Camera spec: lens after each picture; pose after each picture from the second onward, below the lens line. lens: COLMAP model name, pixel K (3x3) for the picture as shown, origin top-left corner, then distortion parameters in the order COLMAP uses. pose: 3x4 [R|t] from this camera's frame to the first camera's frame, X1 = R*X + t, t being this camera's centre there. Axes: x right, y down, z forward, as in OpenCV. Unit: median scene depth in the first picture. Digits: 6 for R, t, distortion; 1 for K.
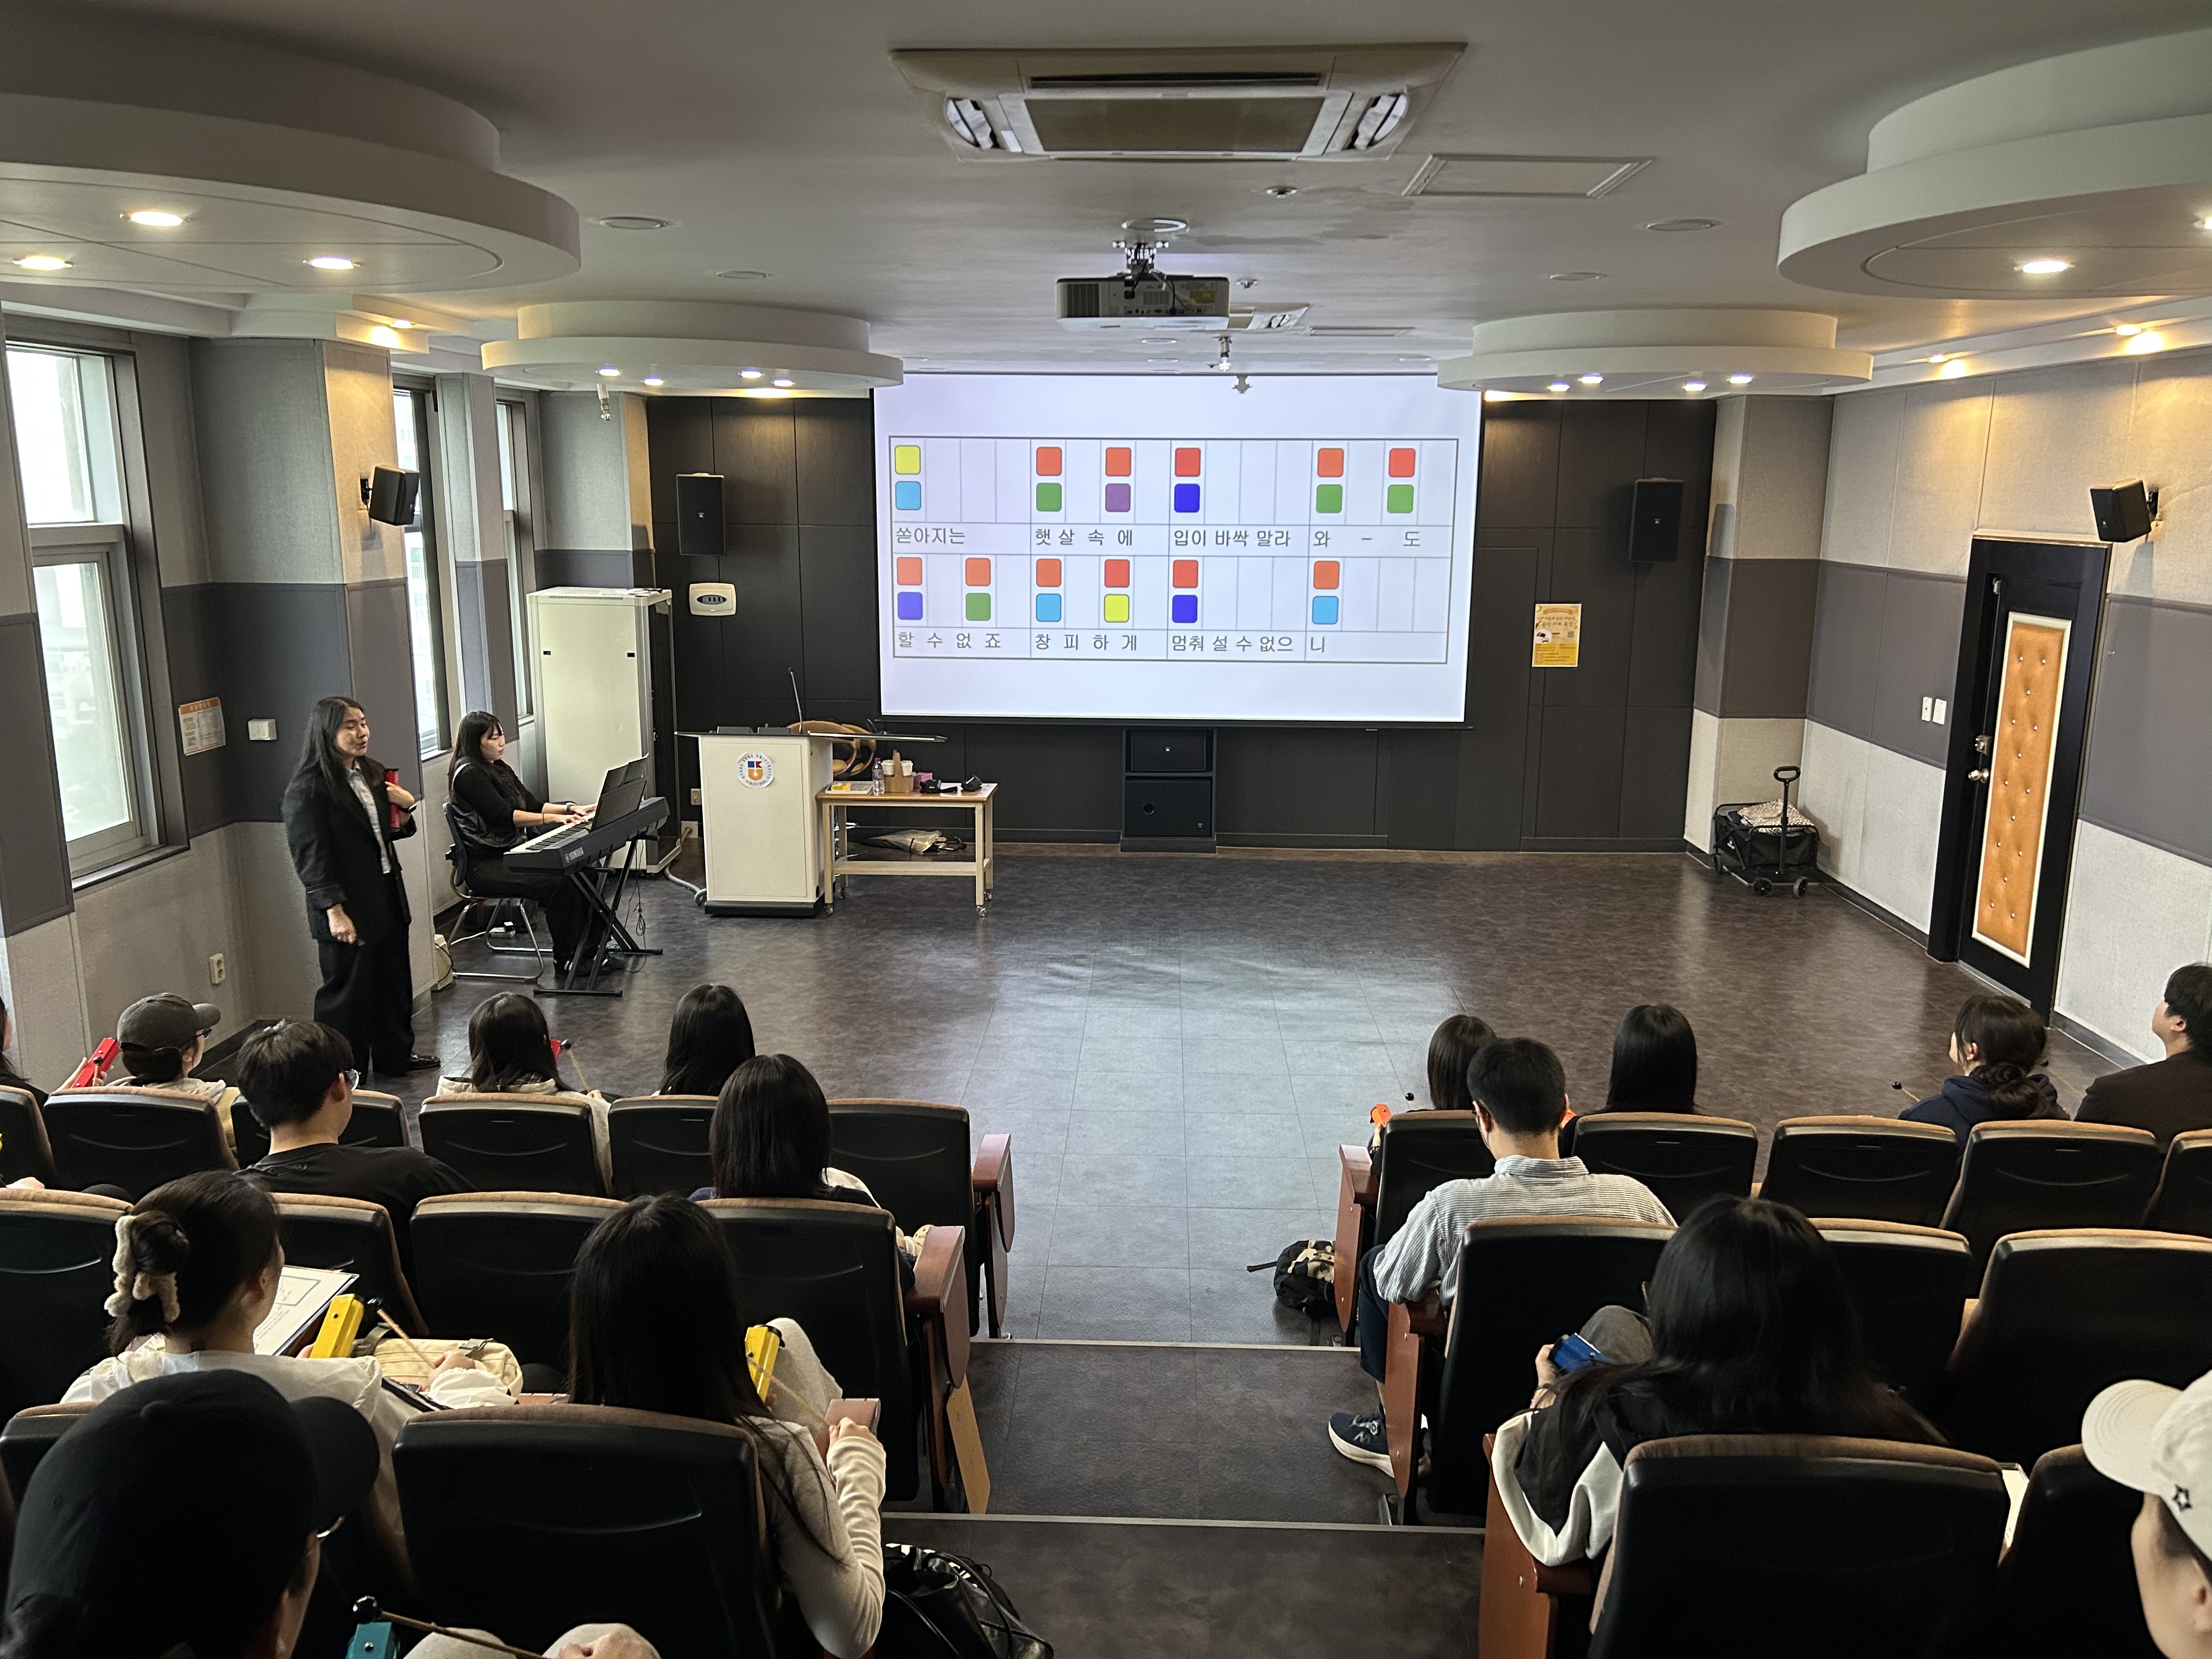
lens RADIAL K [[1580.8, 0, 1093.7], [0, 1580.8, 817.4], [0, 0, 1]] dist [0.073438, -0.076249]
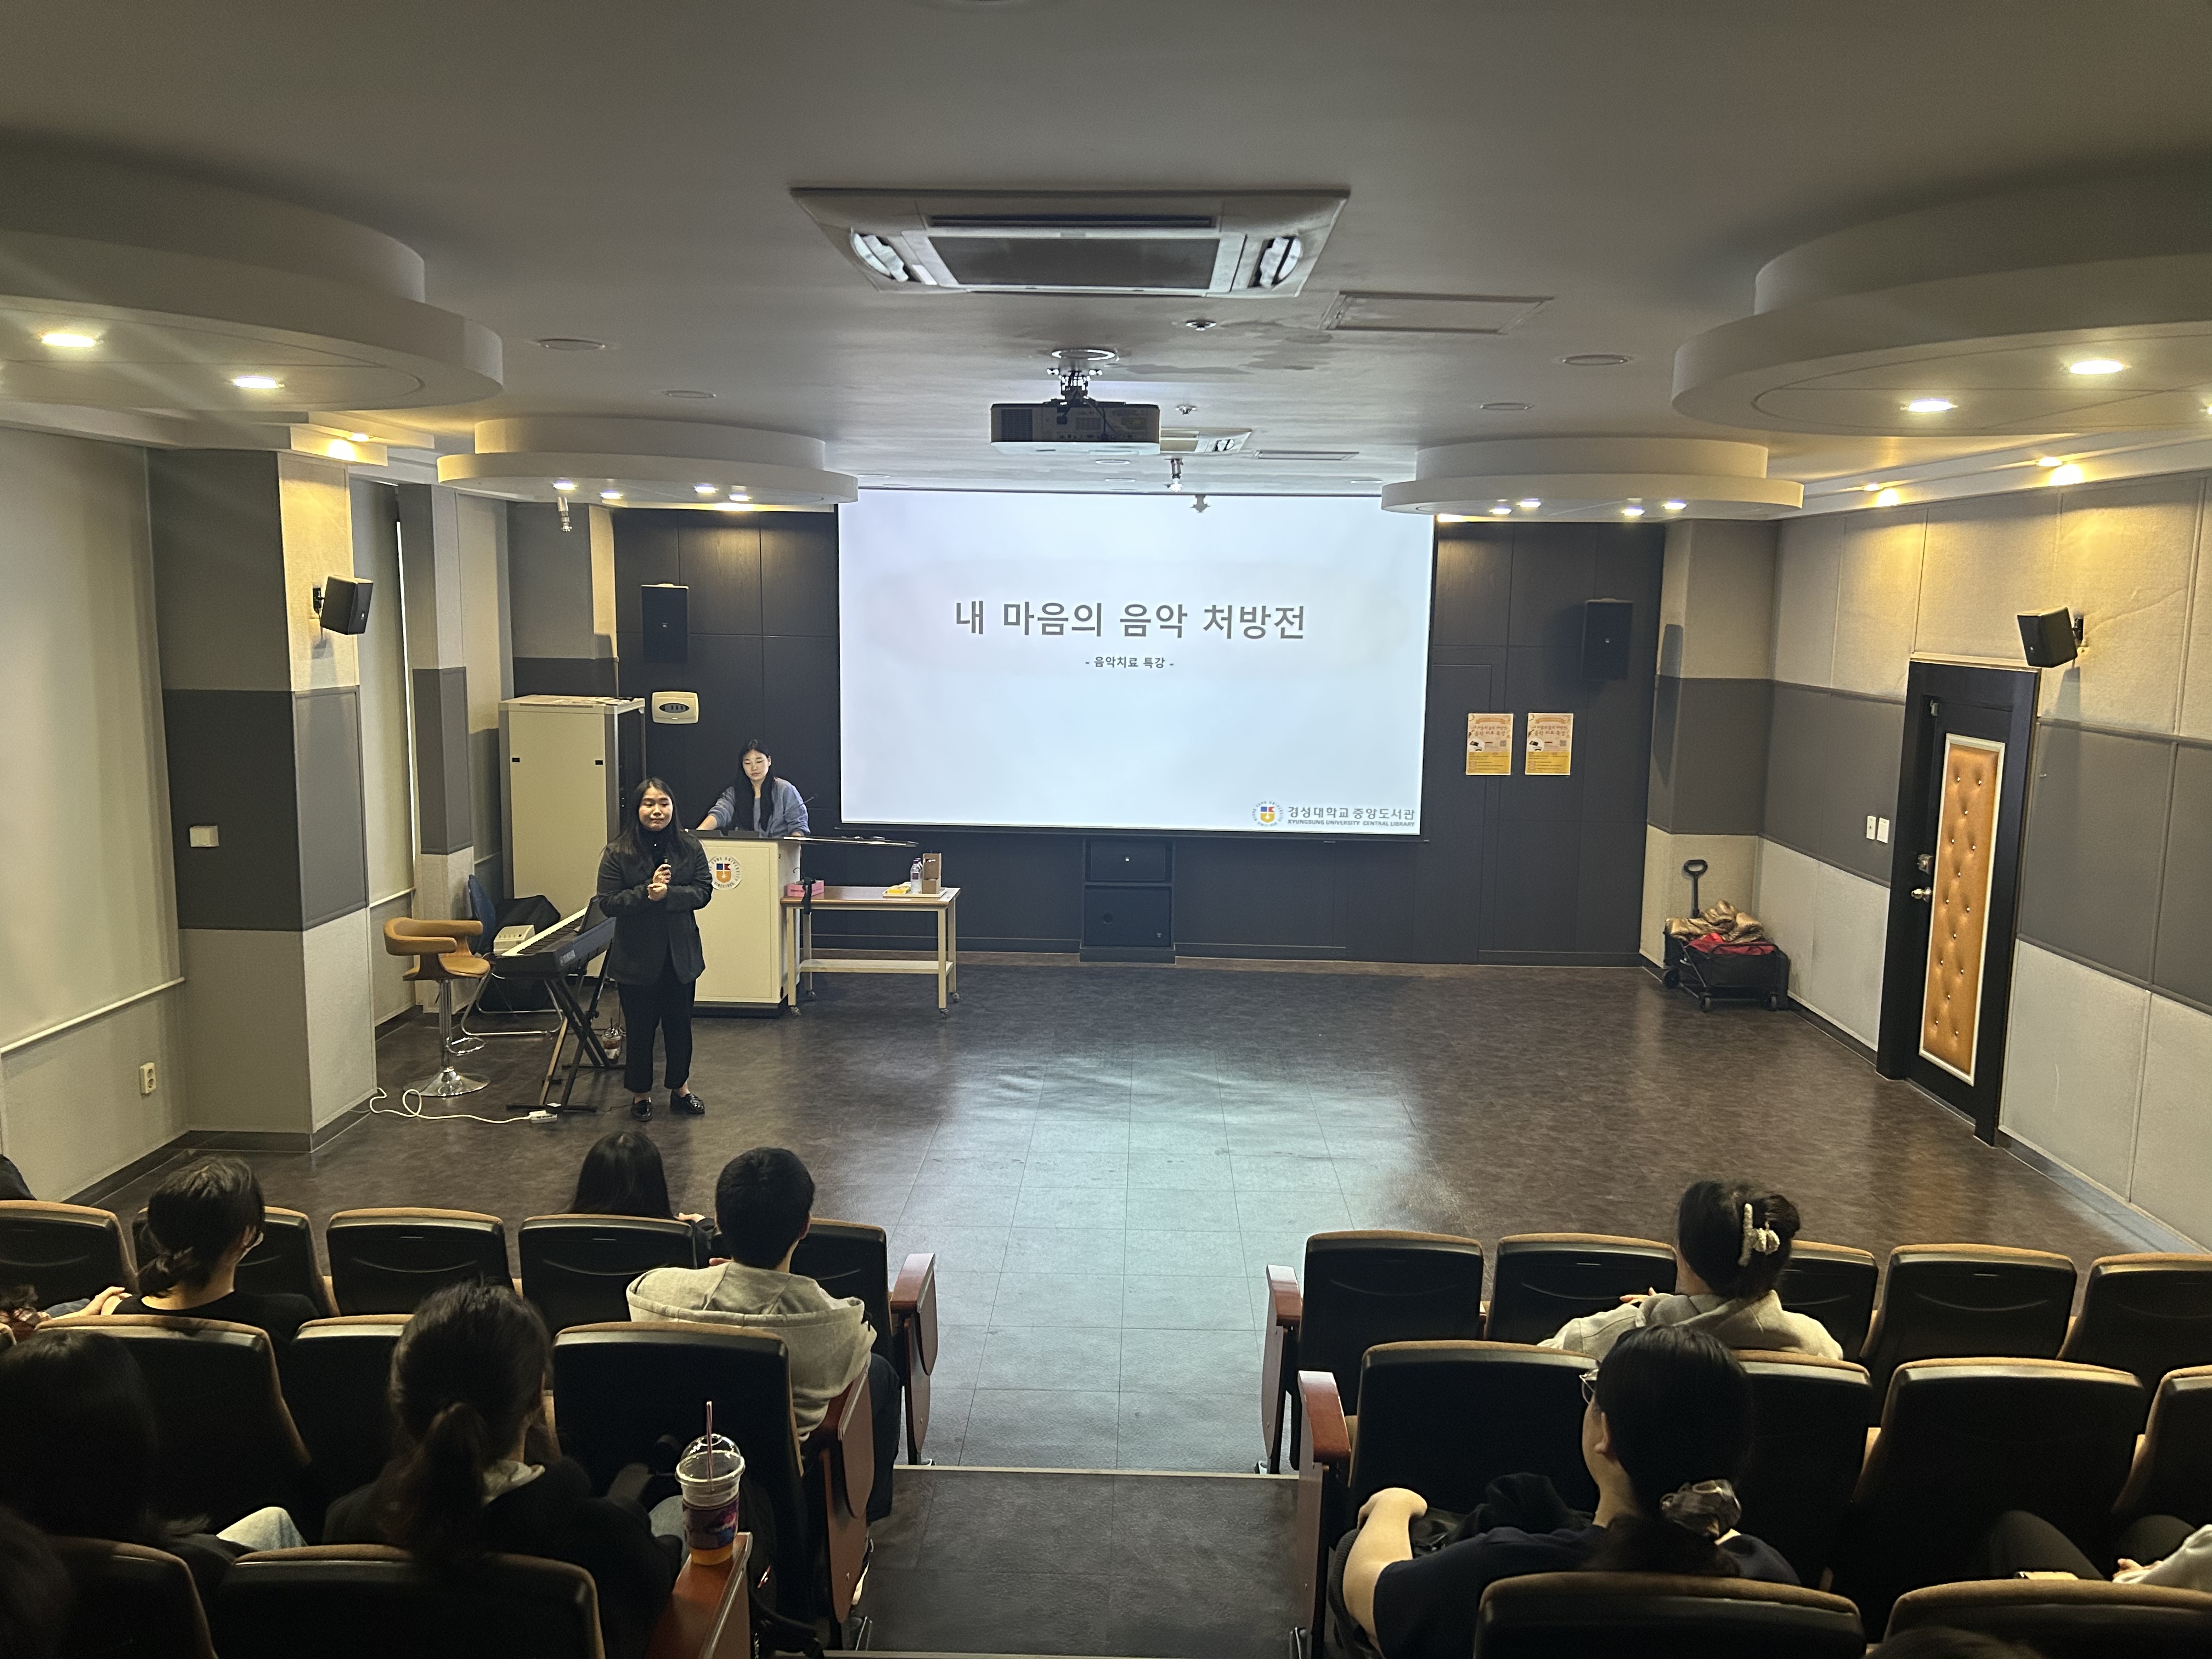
lens RADIAL K [[1575.5, 0, 1100.1], [0, 1575.5, 838.0], [0, 0, 1]] dist [0.085801, -0.097142]
pose [[0.999875, 0.007670, 0.013826, 0.021017], [-0.006903, 0.998480, -0.054676, -0.002872], [-0.014224, 0.054574, 0.998408, -0.001018]]
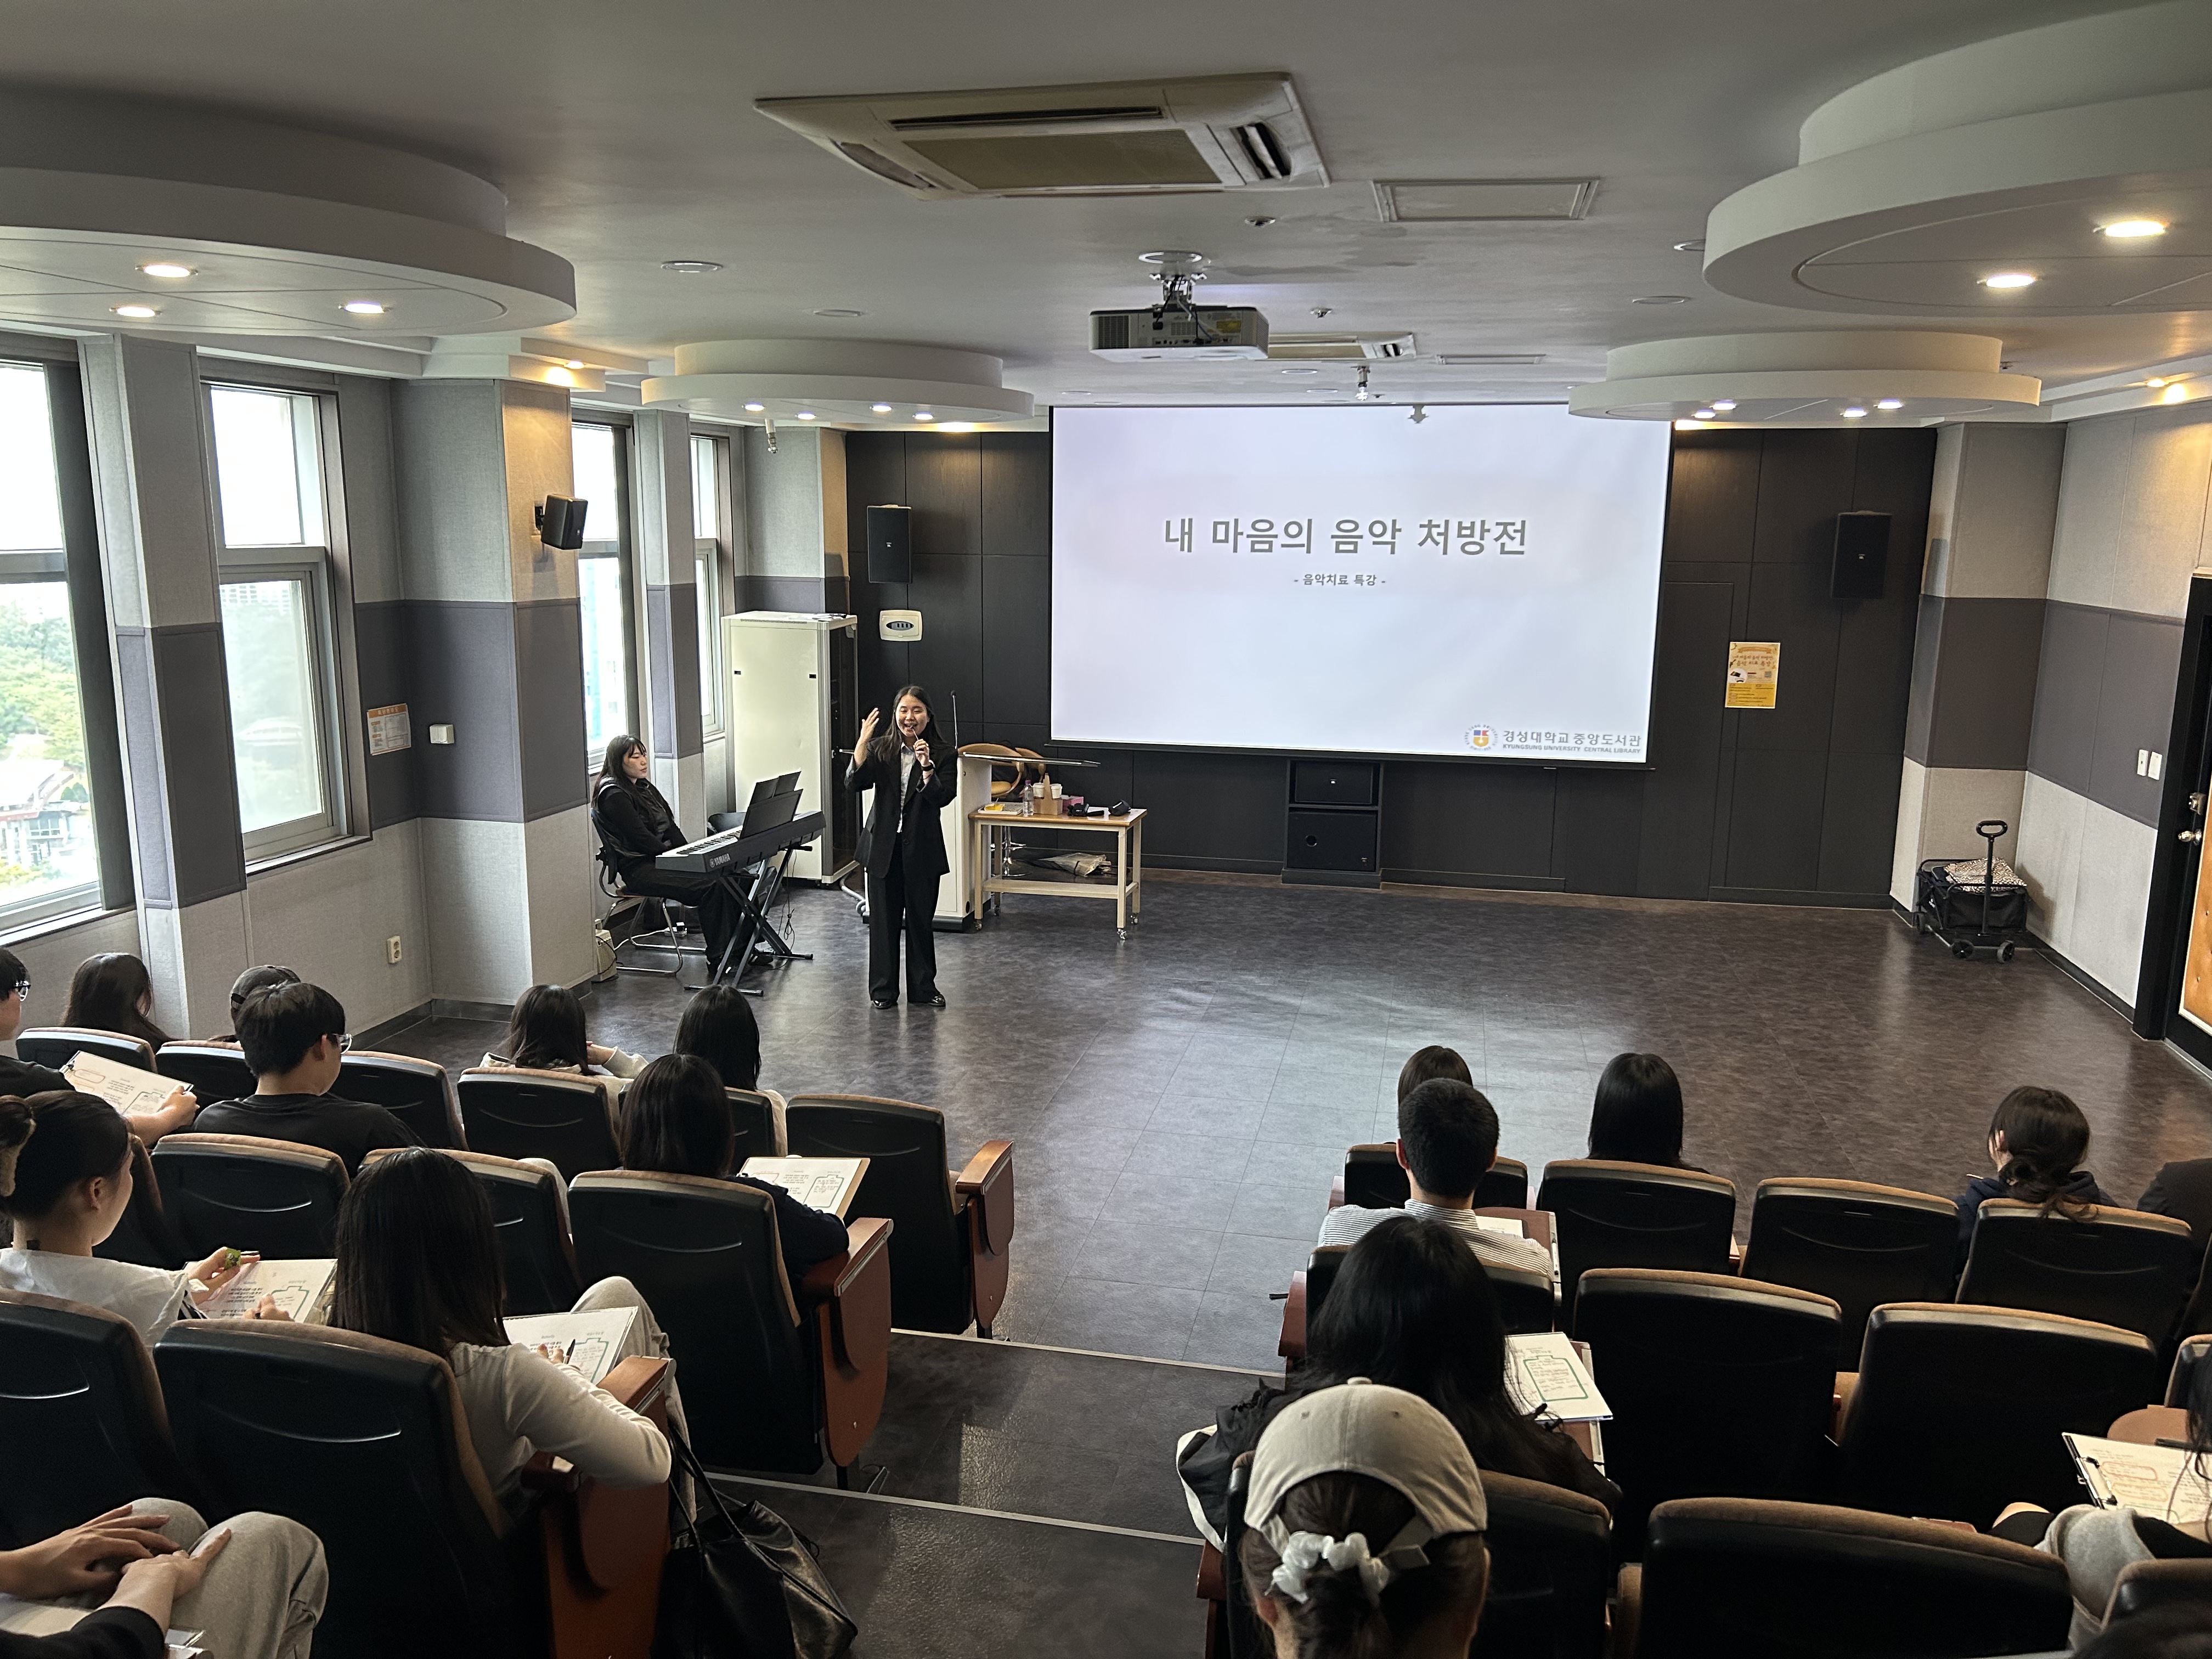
lens RADIAL K [[1581.6, 0, 1118.2], [0, 1581.6, 838.6], [0, 0, 1]] dist [0.068821, -0.073444]
pose [[0.985377, 0.037774, -0.166150, 0.107791], [-0.039054, 0.999227, -0.004442, 0.003000], [0.165854, 0.010866, 0.986090, -0.002623]]
